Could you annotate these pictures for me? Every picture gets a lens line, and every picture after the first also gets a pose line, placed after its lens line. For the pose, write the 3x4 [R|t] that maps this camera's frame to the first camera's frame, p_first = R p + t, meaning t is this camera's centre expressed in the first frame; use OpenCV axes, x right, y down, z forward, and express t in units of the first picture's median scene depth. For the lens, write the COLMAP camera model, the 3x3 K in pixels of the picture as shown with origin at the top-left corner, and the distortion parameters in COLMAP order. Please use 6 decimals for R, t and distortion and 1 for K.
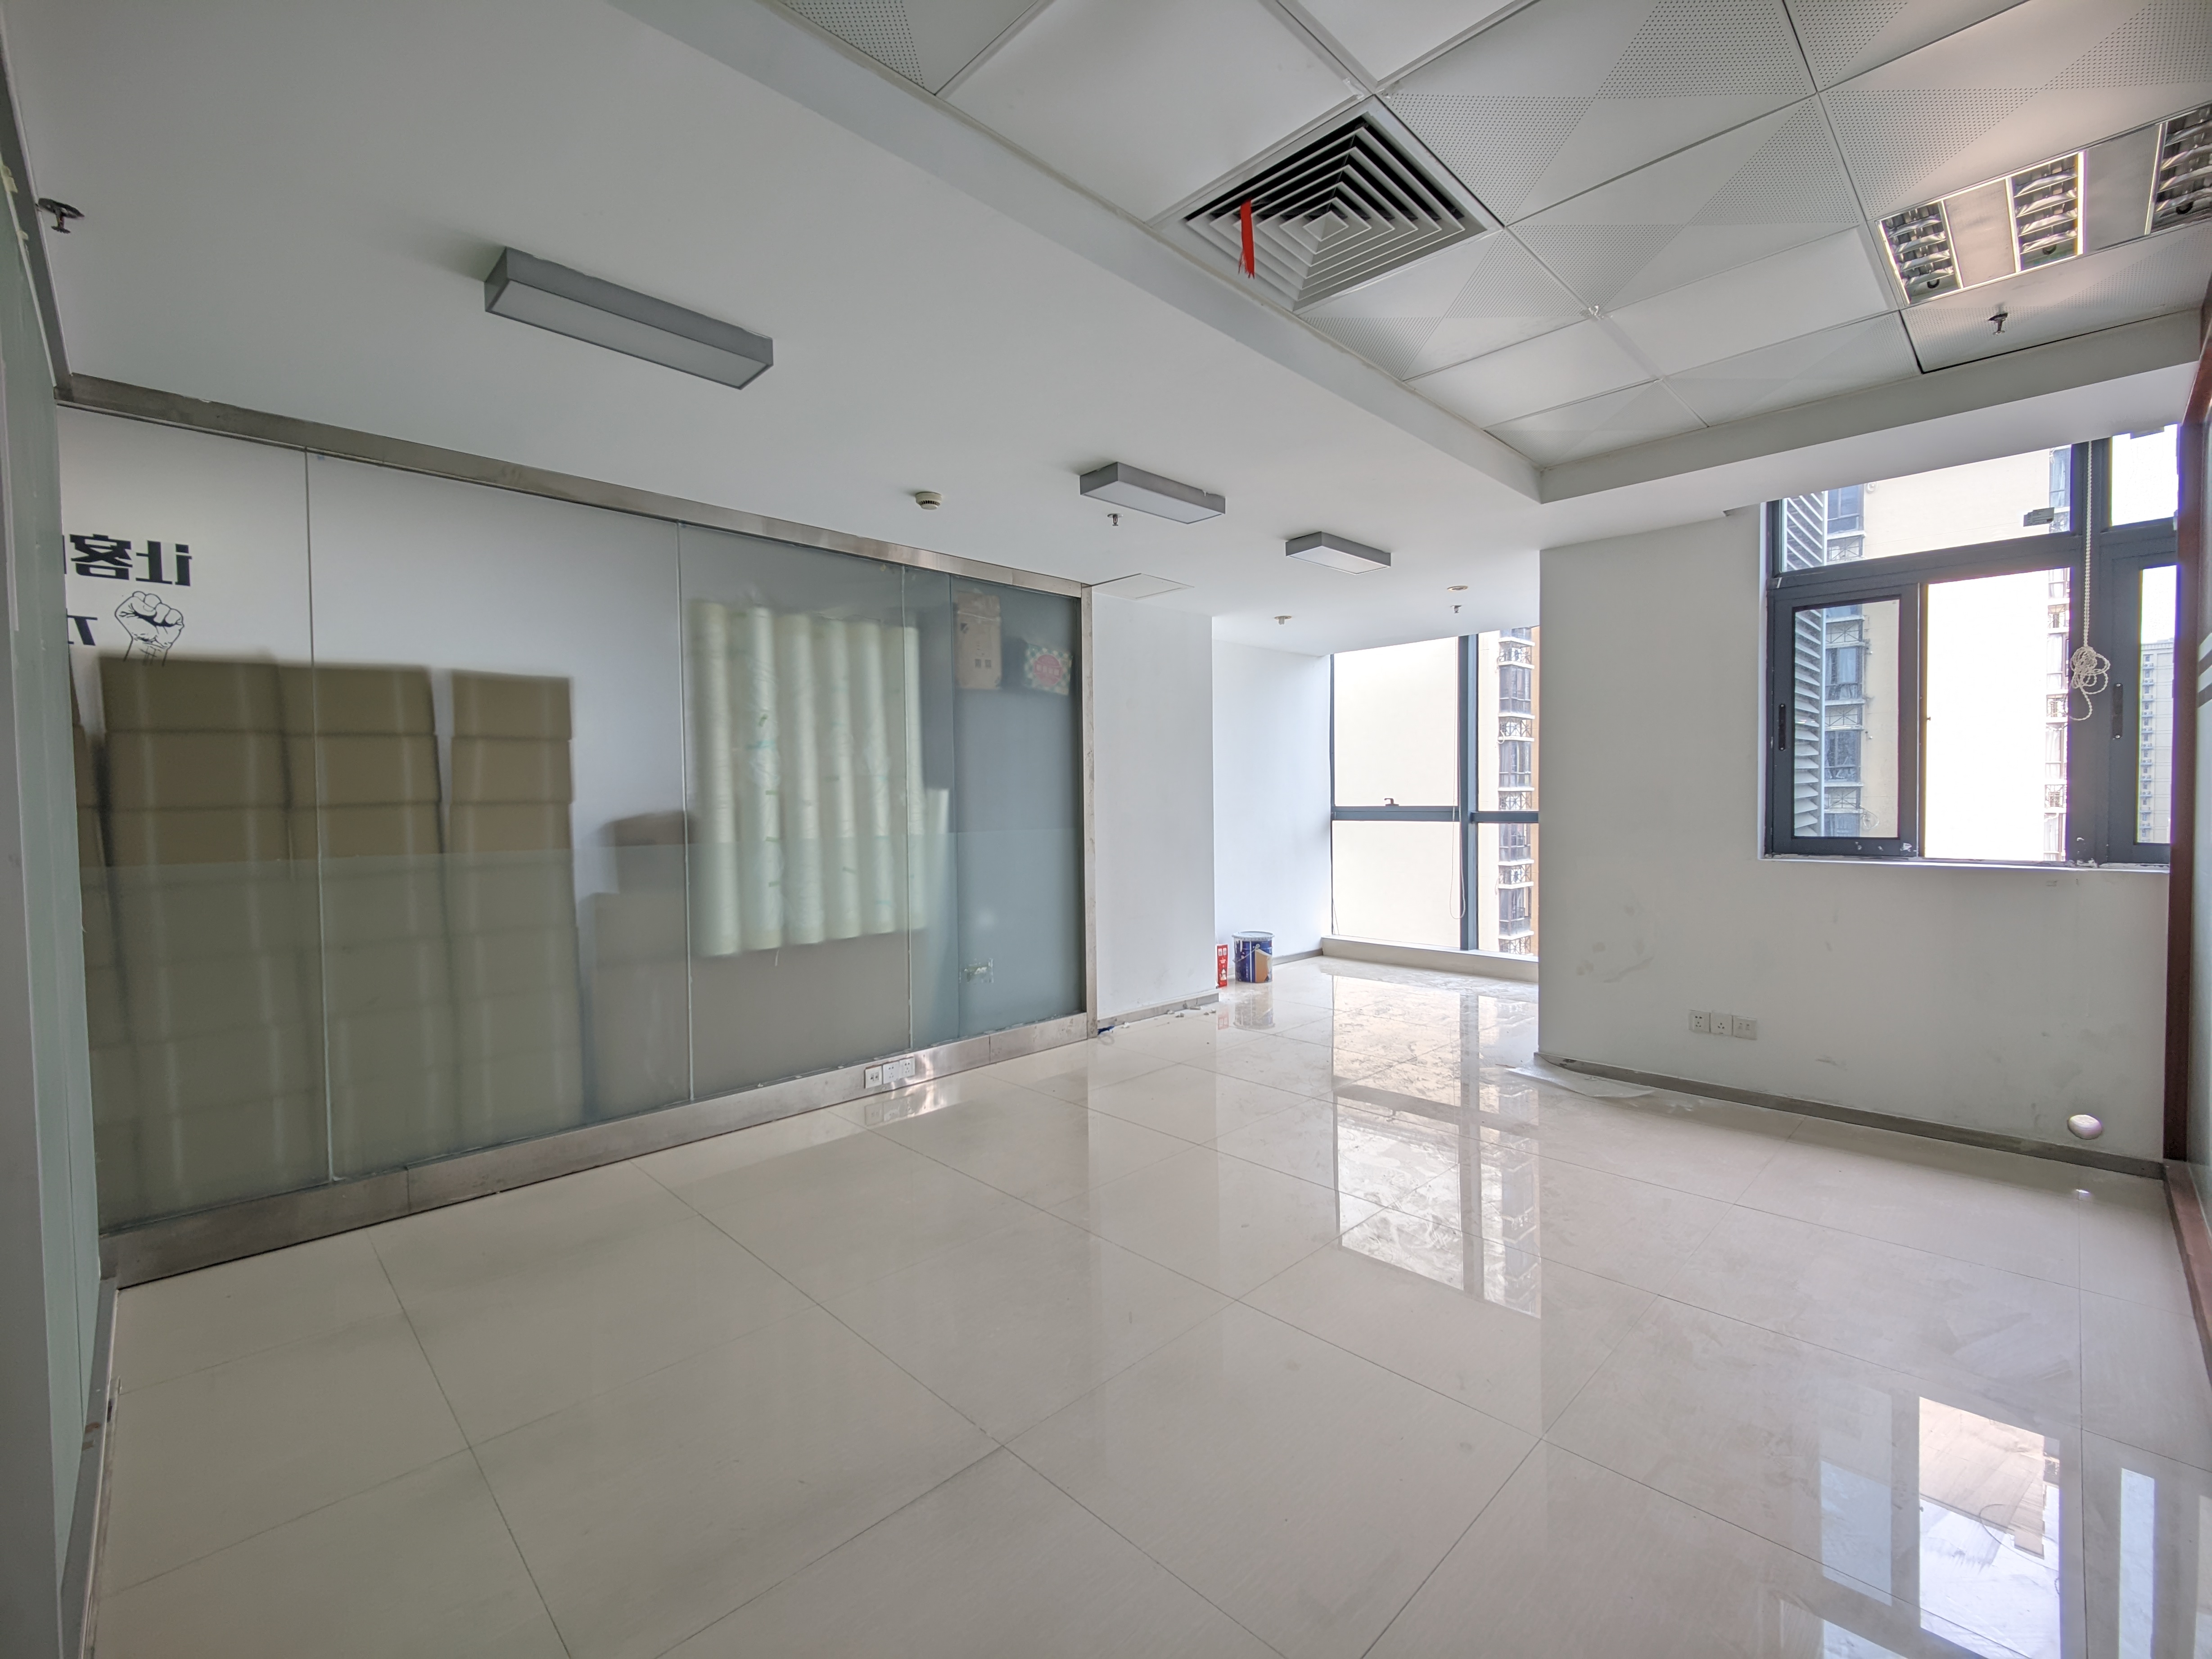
lens RADIAL K [[952.7, 0, 1106.0], [0, 952.7, 829.5], [0, 0, 1]] dist [0.014120, -0.006431]
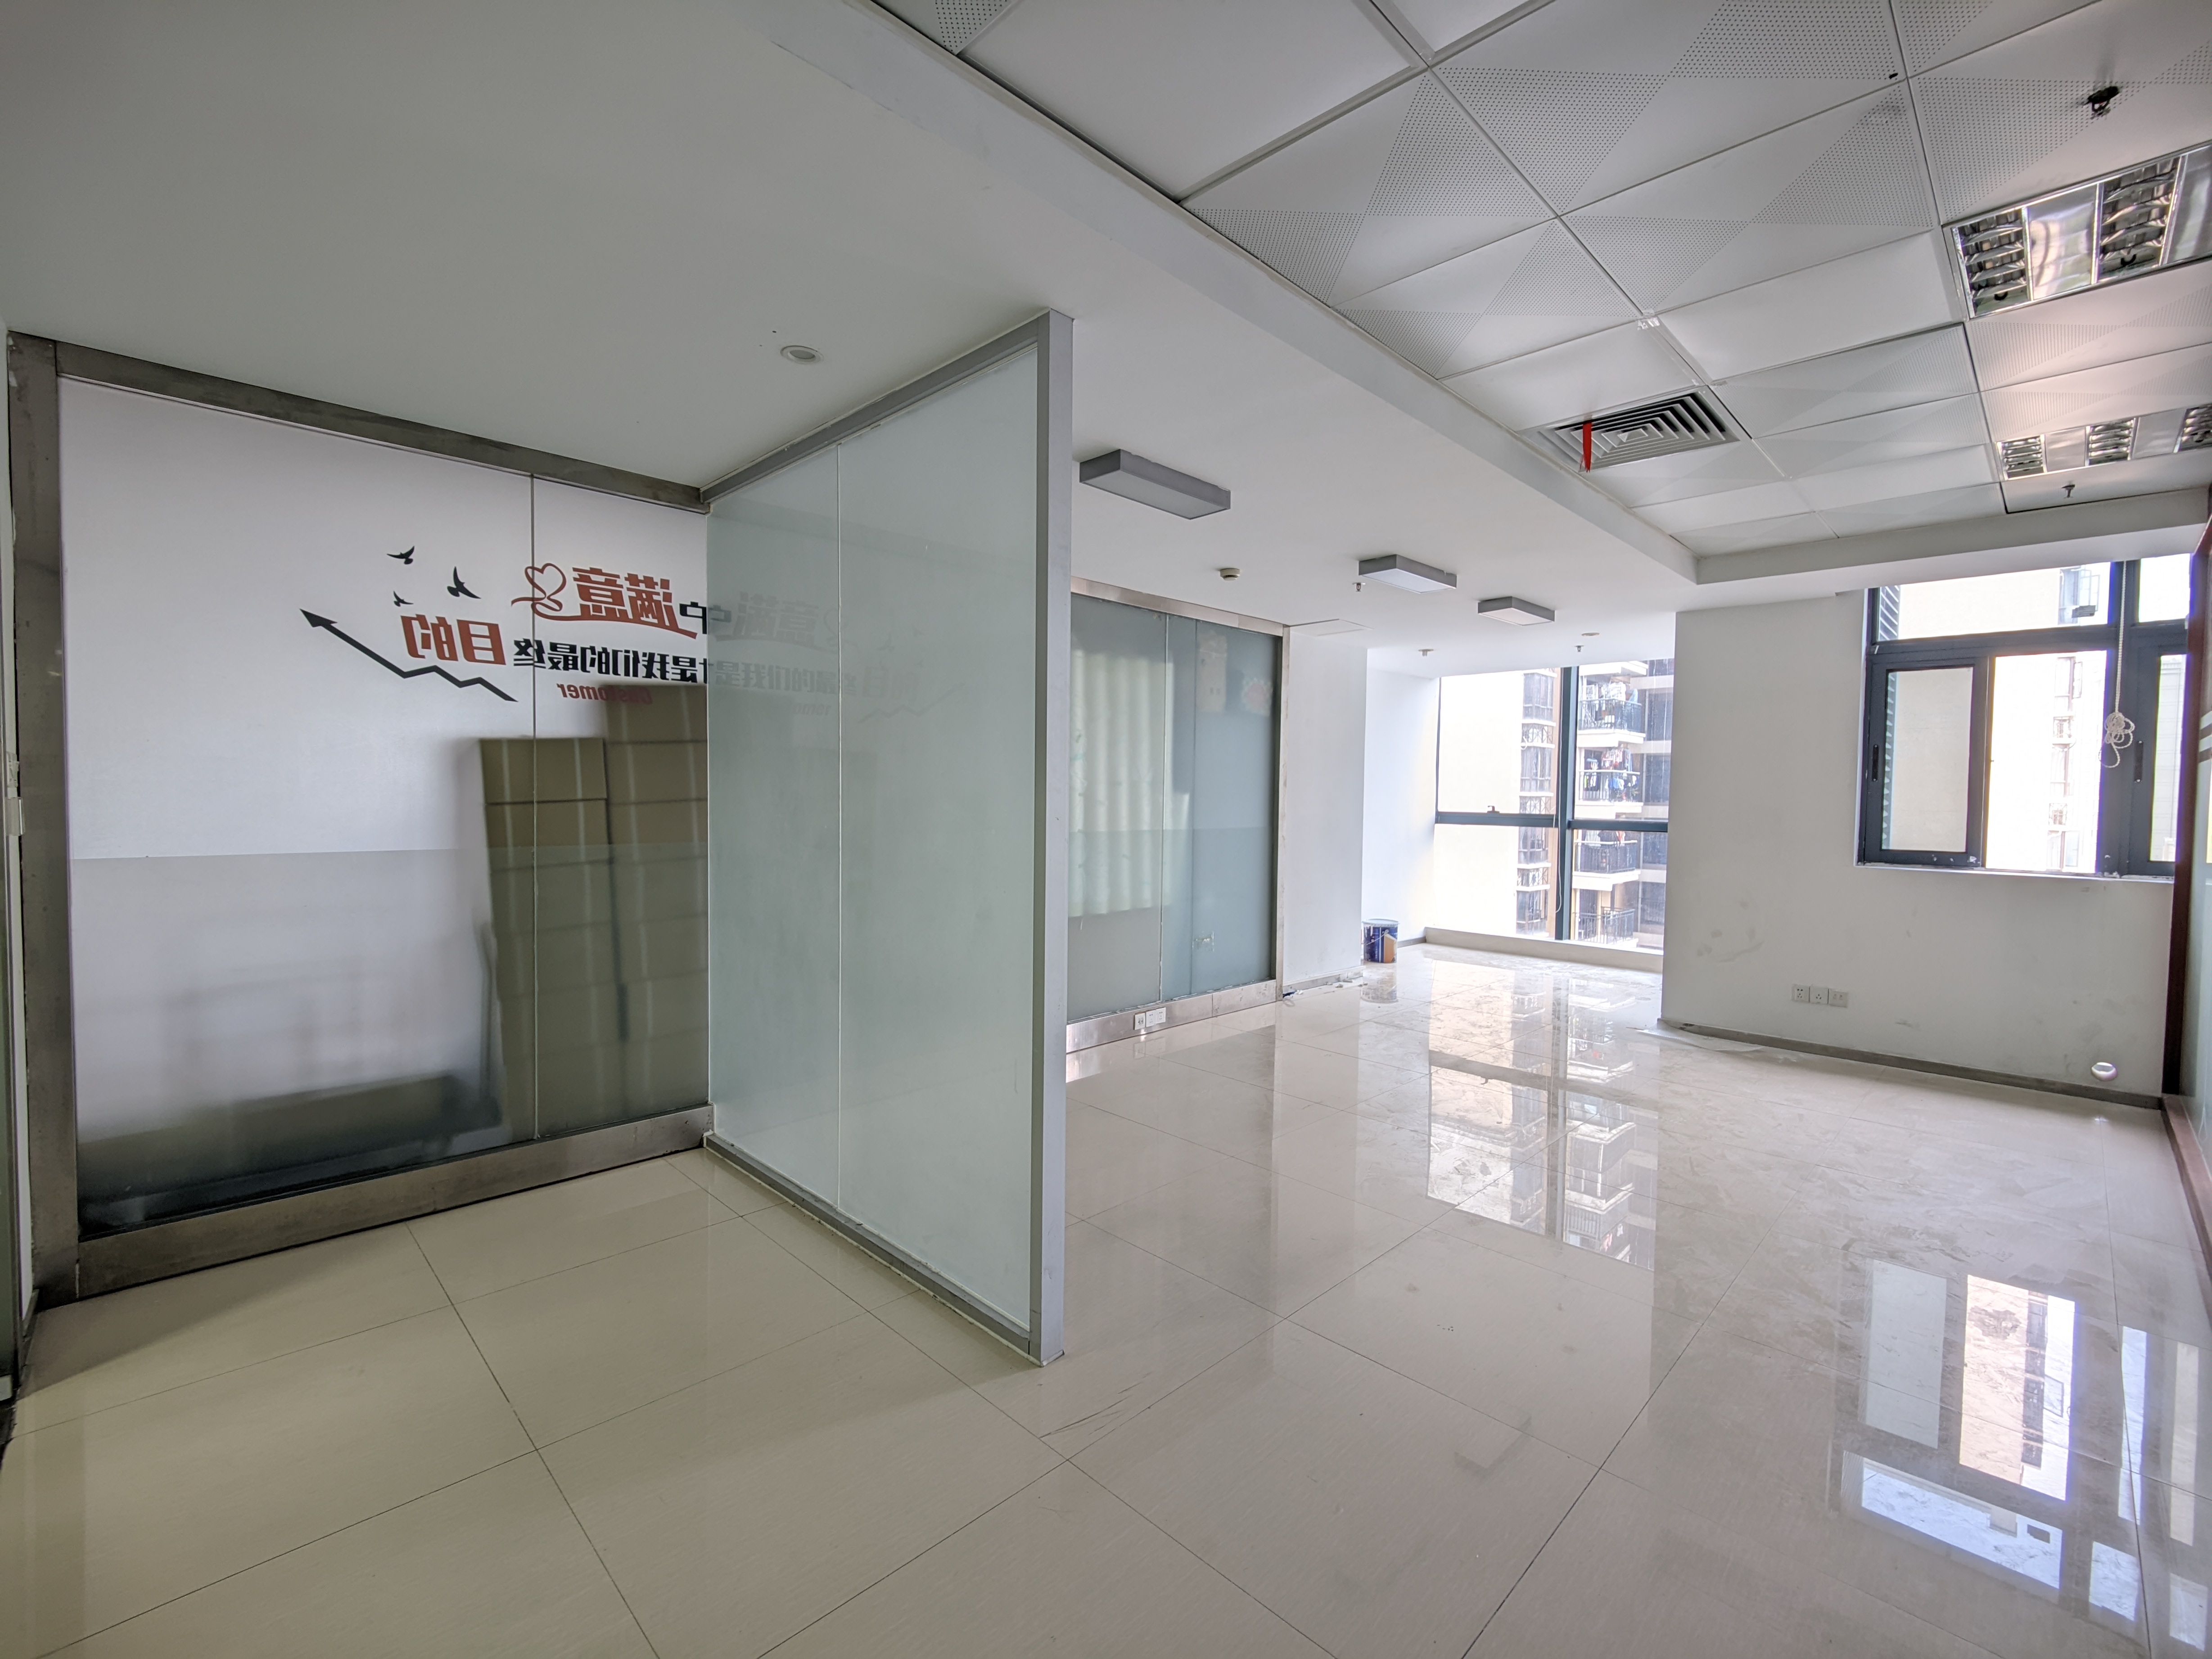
lens RADIAL K [[951.8, 0, 1106.0], [0, 951.8, 829.5], [0, 0, 1]] dist [0.001650, -0.003106]
pose [[0.999685, 0.024969, -0.002349, -0.294481], [-0.024952, 0.999662, 0.007249, -0.001951], [0.002529, -0.007188, 0.999971, -0.253778]]
